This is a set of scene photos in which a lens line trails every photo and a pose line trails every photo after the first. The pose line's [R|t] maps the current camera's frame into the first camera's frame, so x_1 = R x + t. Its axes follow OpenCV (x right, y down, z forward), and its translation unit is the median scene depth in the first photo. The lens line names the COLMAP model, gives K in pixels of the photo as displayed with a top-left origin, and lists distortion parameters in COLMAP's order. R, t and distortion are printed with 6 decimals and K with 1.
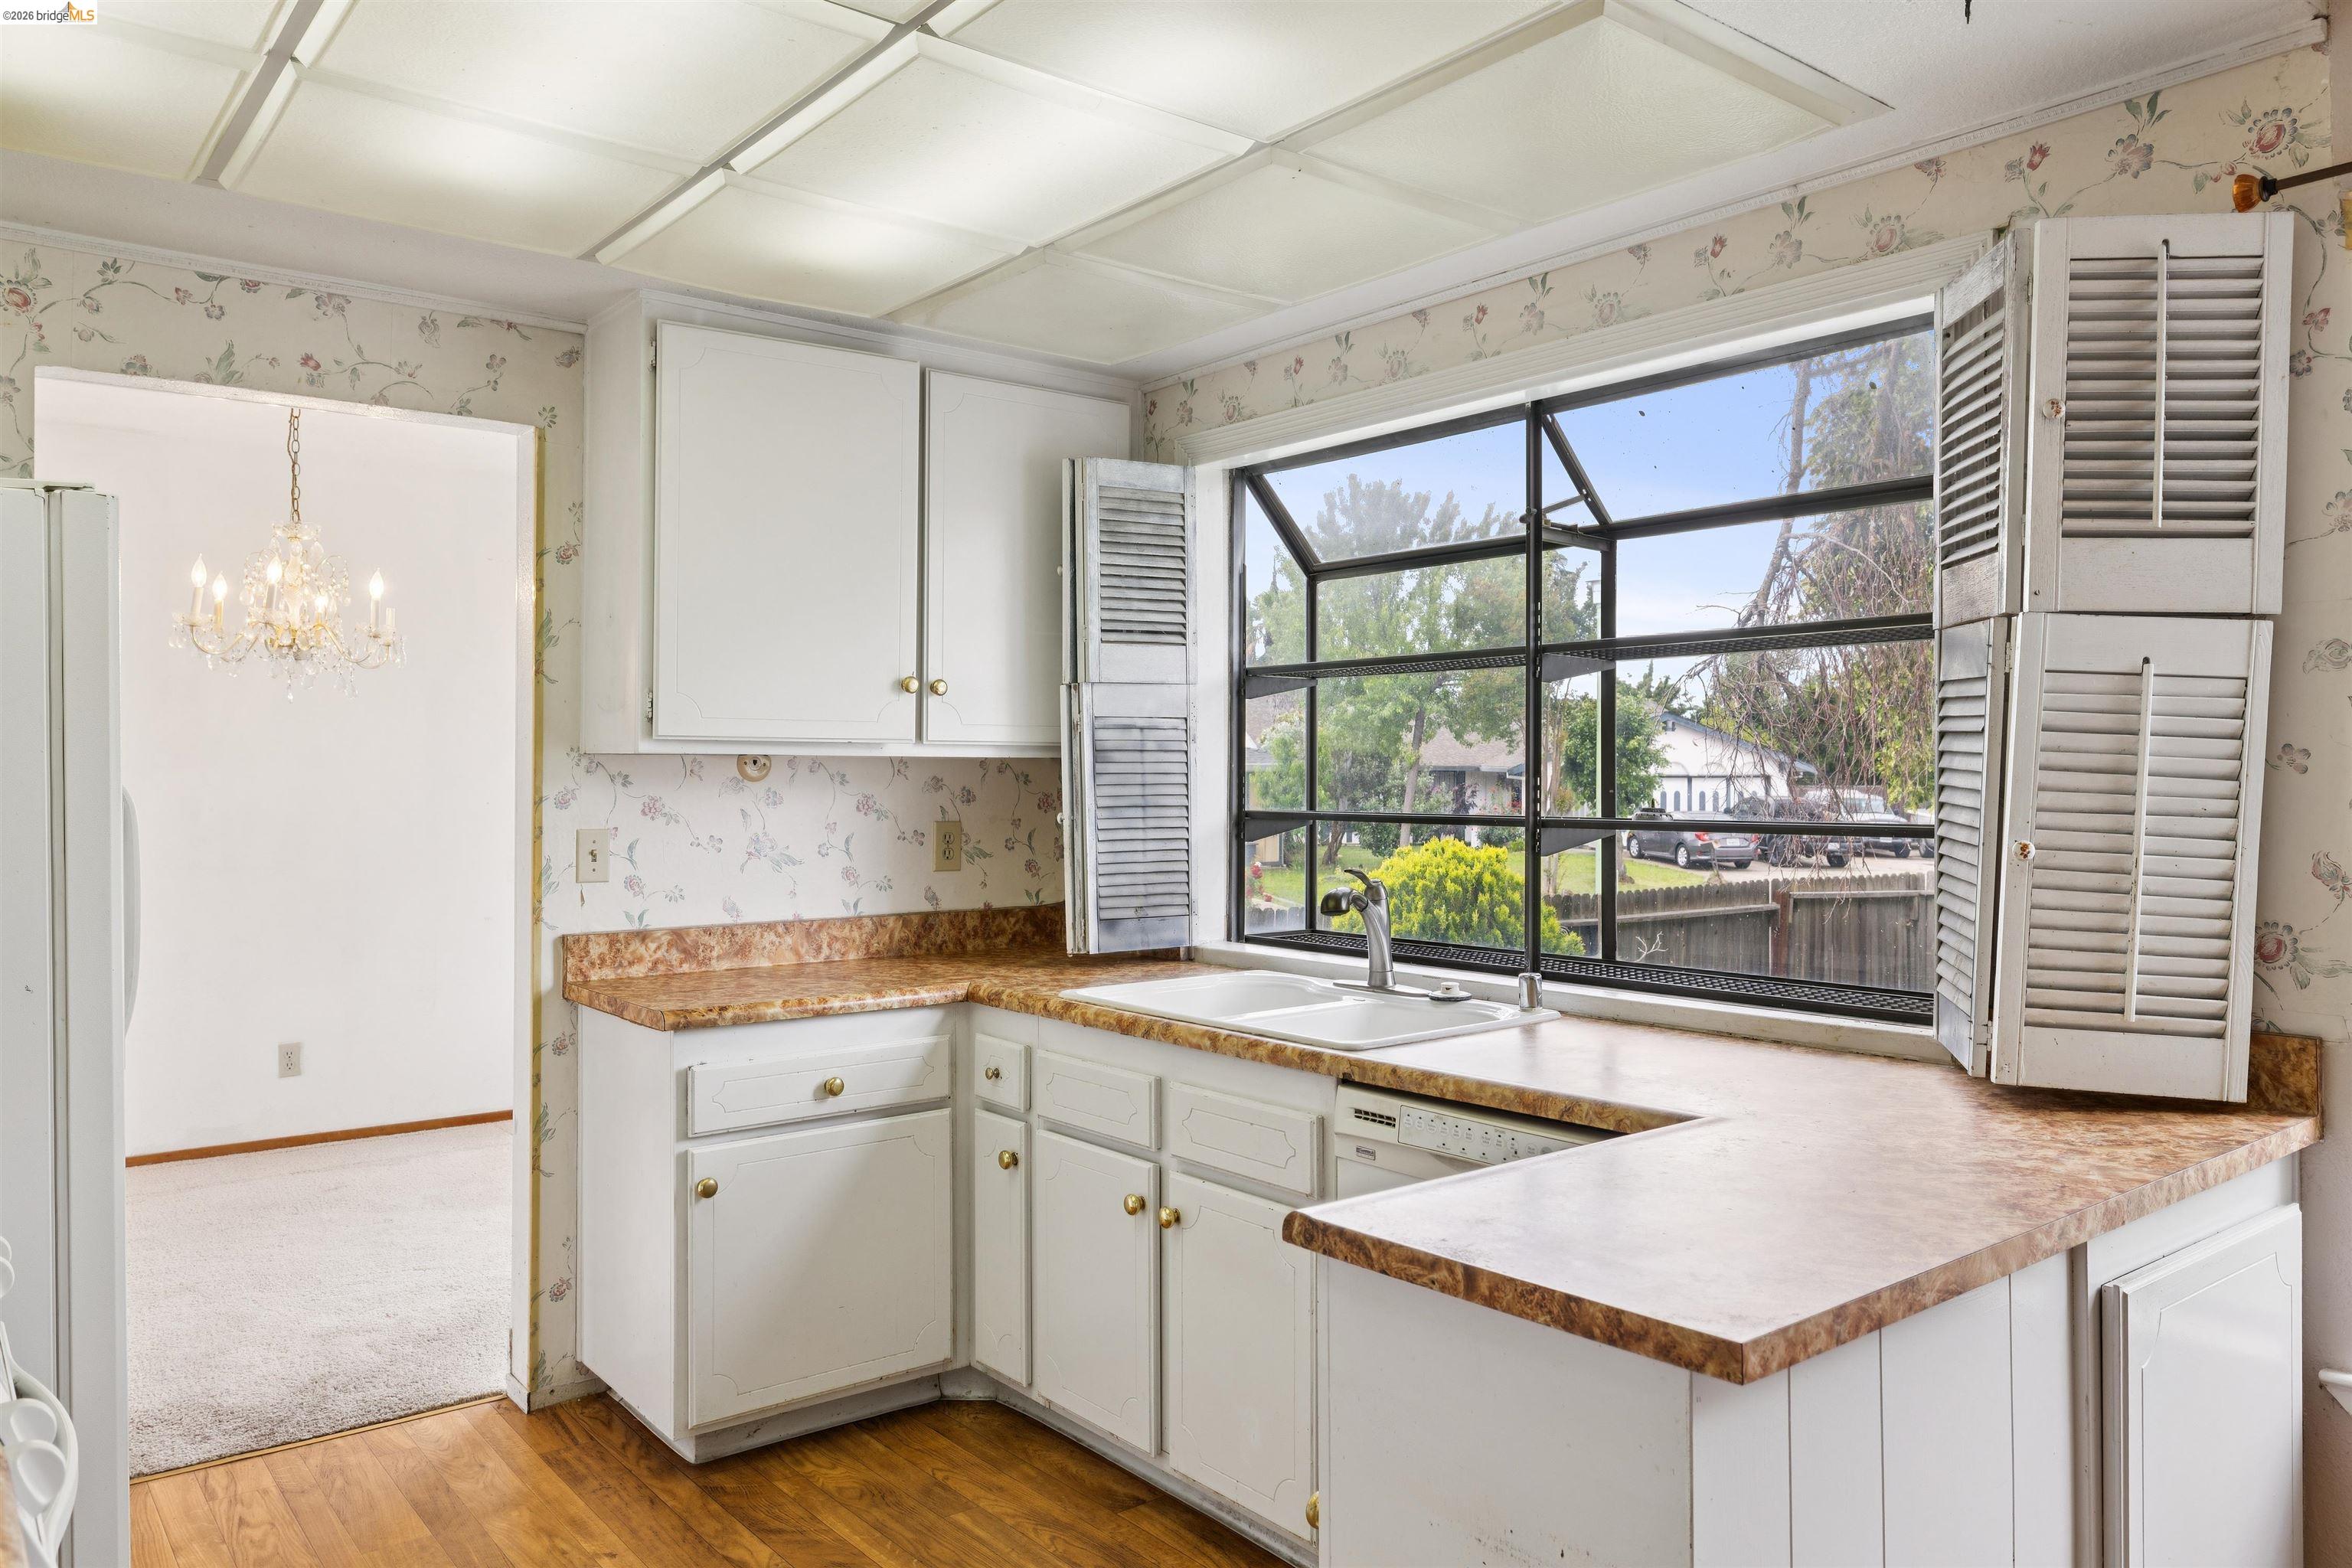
lens RADIAL K [[1634.2, 0, 1175.0], [0, 1634.2, 785.5], [0, 0, 1]] dist [0.003469, 0.002269]
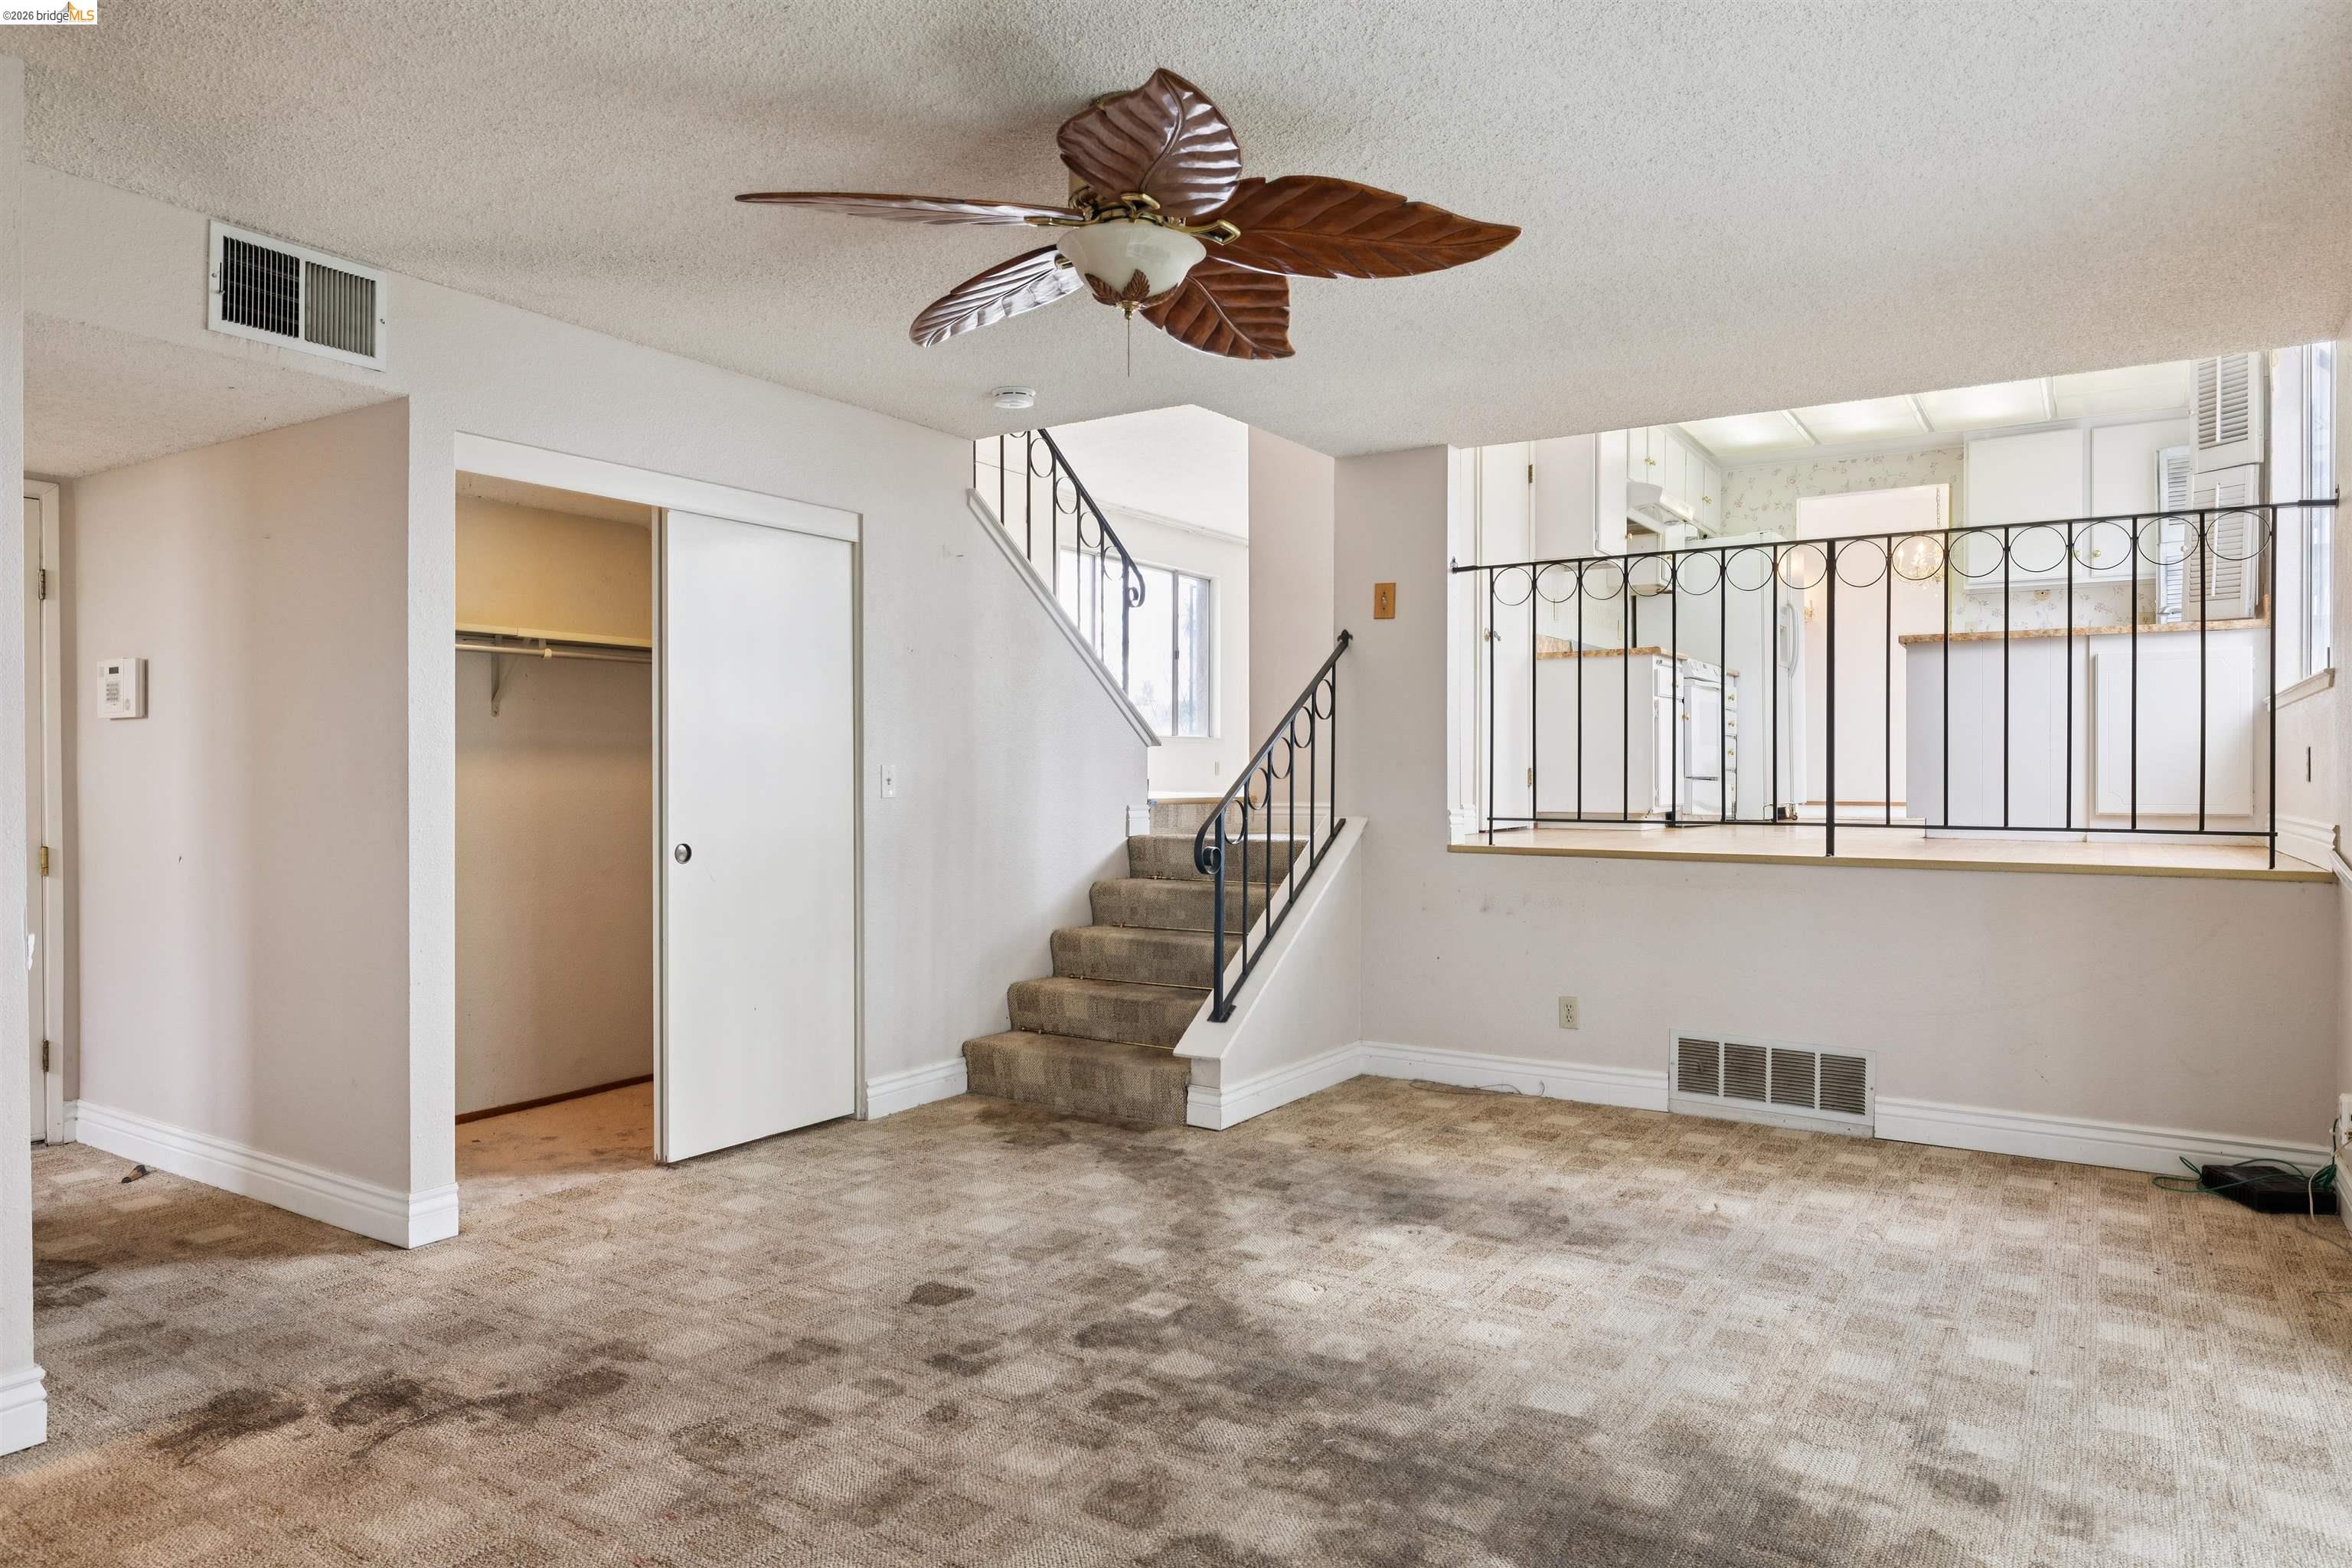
lens RADIAL K [[1486.2, 0, 1174.3], [0, 1486.2, 774.9], [0, 0, 1]] dist [-0.000753, -0.000222]
pose [[0.322146, 0.010498, -0.946632, 1.867812], [-0.004799, 0.999944, 0.009456, 0.321214], [0.946678, 0.001497, 0.322179, -1.316633]]
